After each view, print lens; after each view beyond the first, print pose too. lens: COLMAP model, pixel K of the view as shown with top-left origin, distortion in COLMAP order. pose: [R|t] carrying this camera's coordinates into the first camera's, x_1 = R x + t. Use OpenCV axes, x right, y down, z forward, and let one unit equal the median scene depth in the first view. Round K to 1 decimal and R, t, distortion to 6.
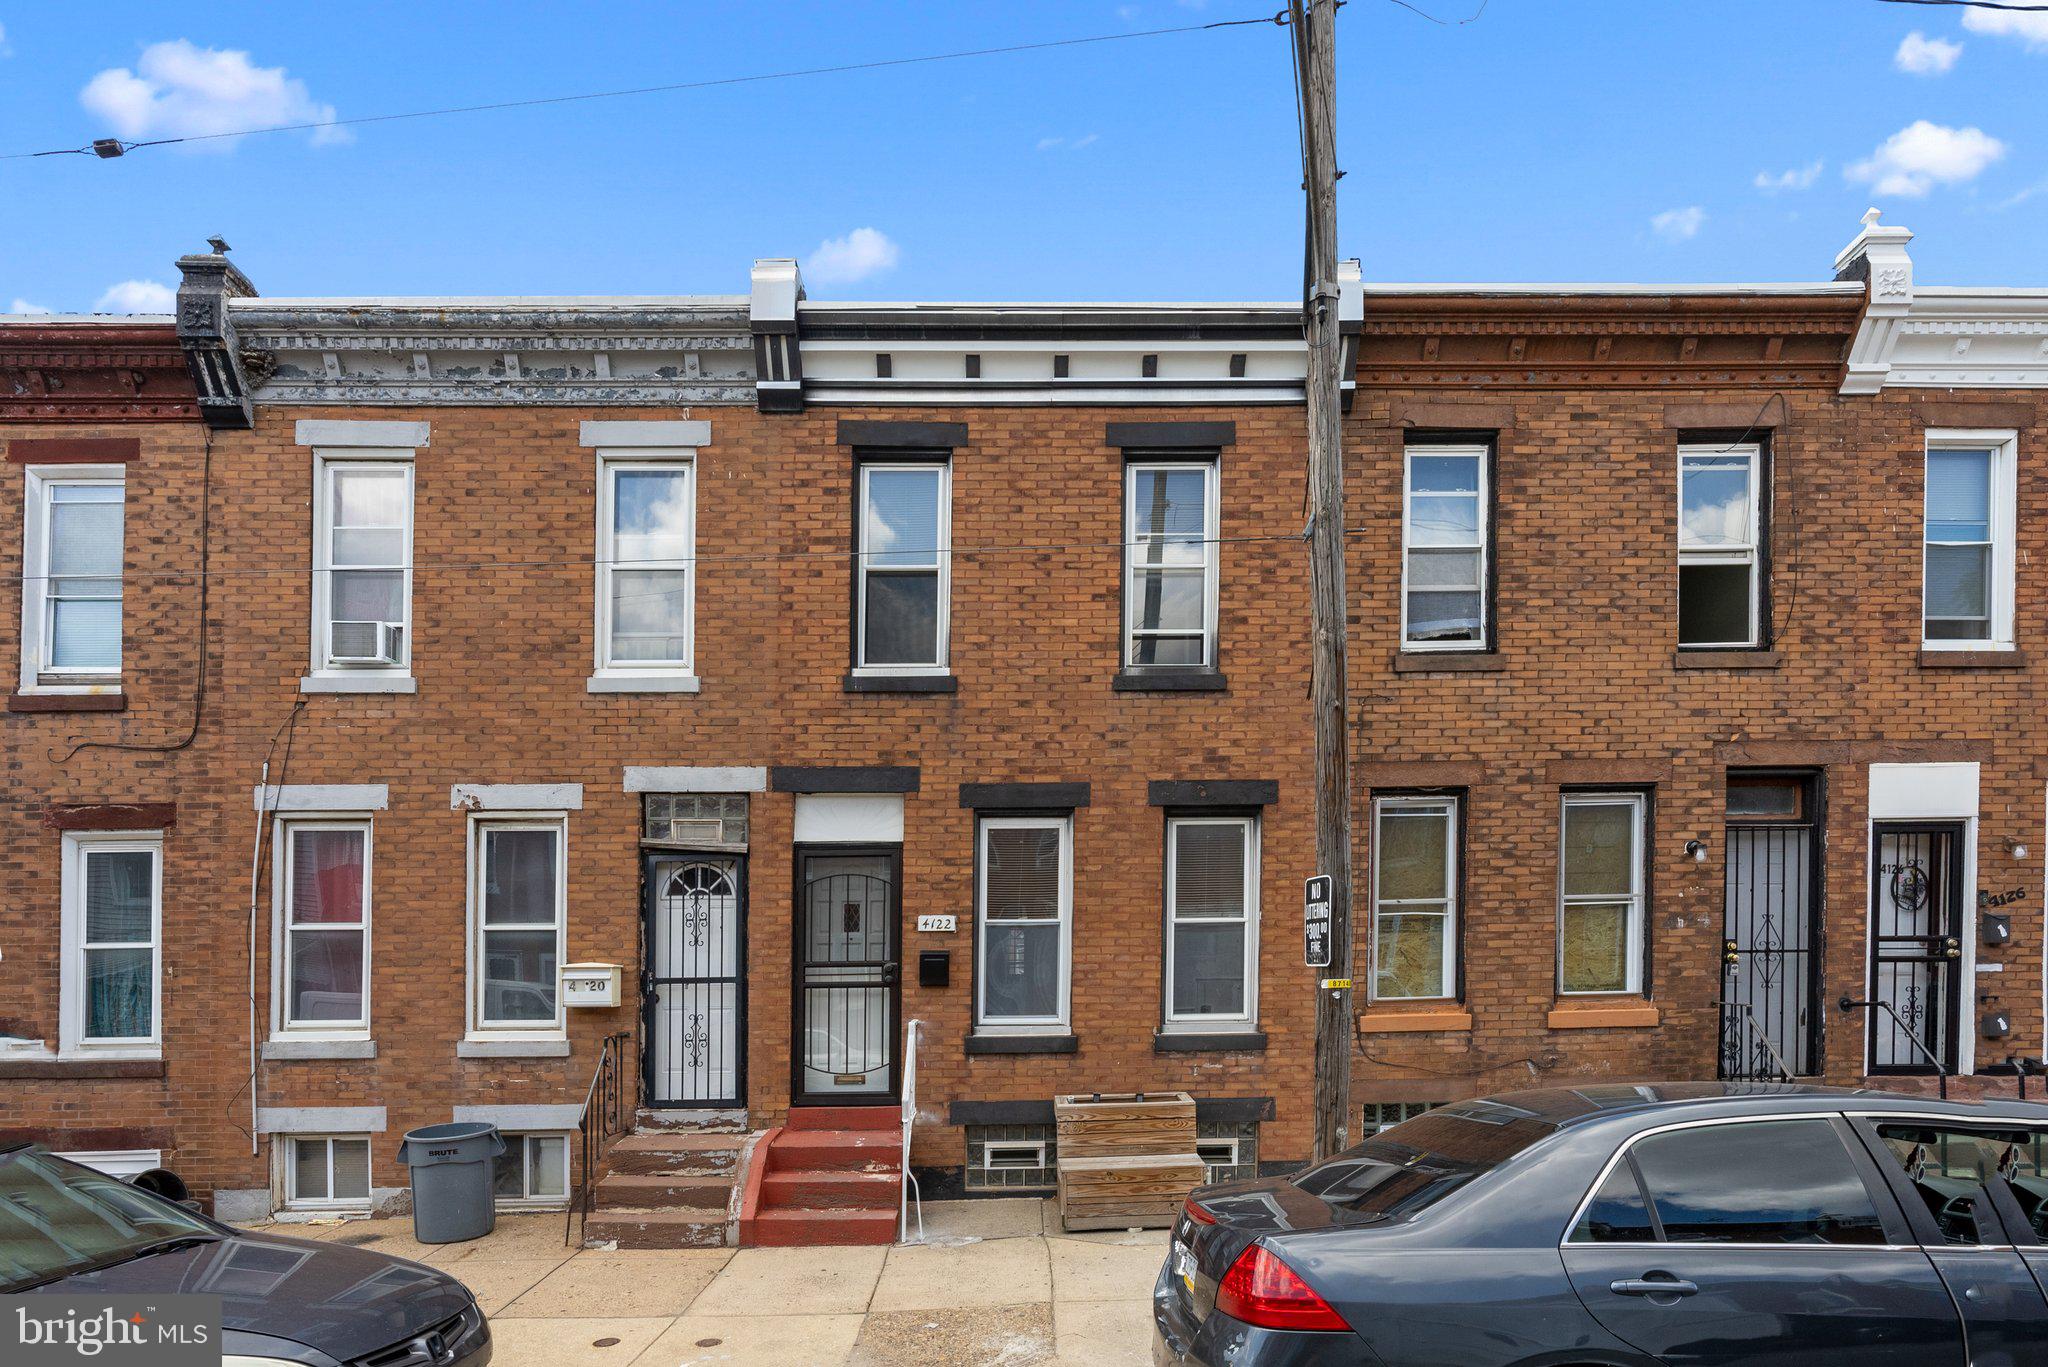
lens RADIAL K [[1110.5, 0, 1024.0], [0, 1110.5, 683.5], [0, 0, 1]] dist [-0.001148, 0.000410]
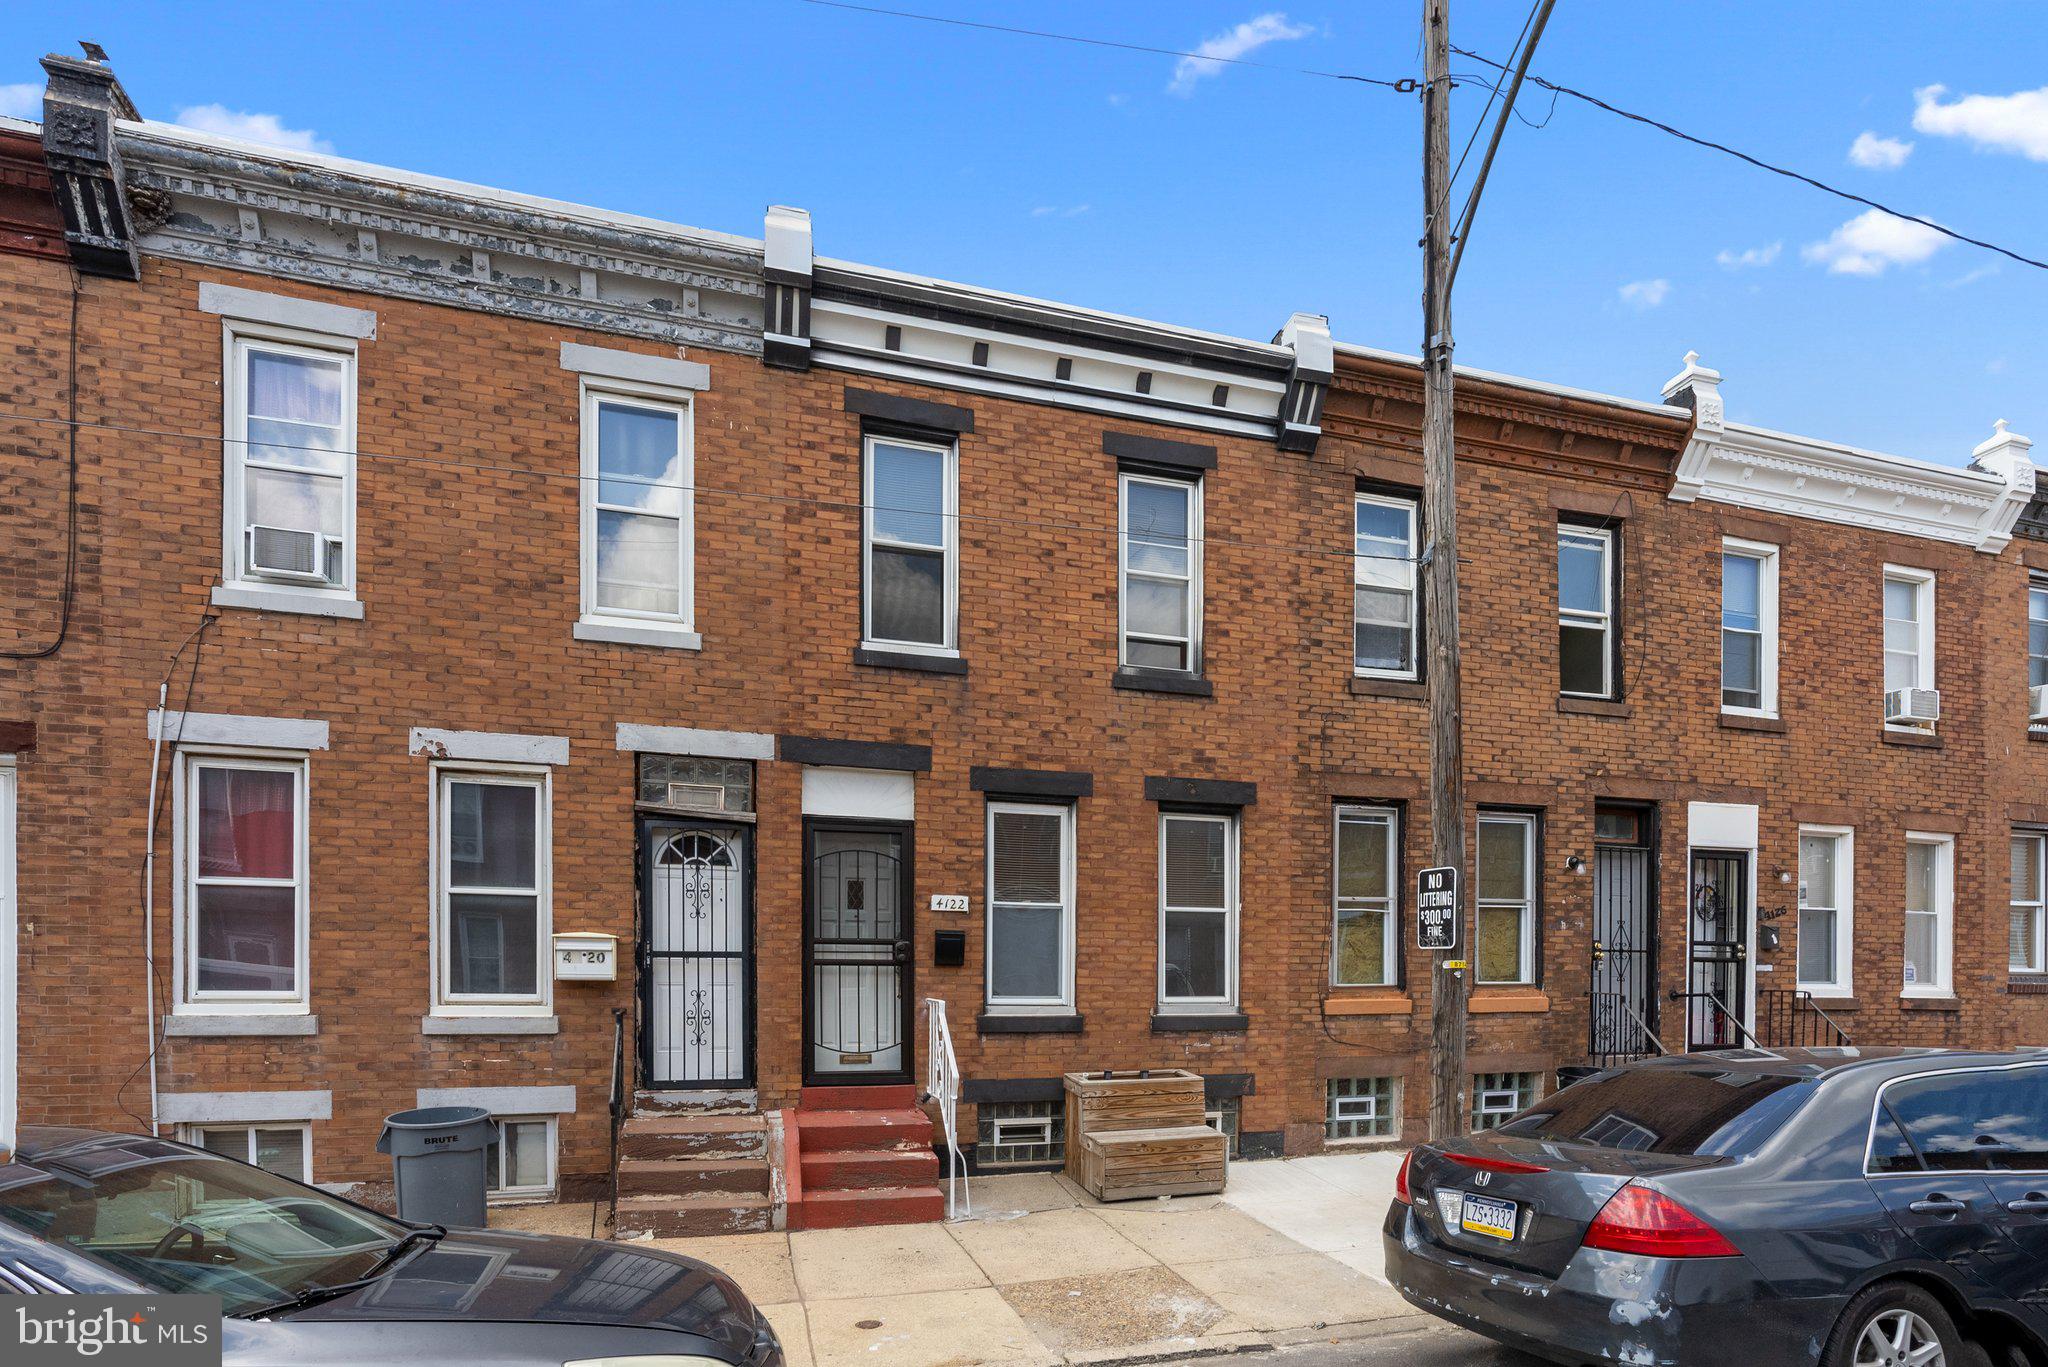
lens RADIAL K [[1074.0, 0, 1024.3], [0, 1074.0, 704.0], [0, 0, 1]] dist [-0.003299, 0.001724]
pose [[0.960911, 0.084432, 0.263670, -0.264173], [-0.087522, 0.996163, -0.000027, 0.029133], [-0.262661, -0.023051, 0.964613, 0.049873]]
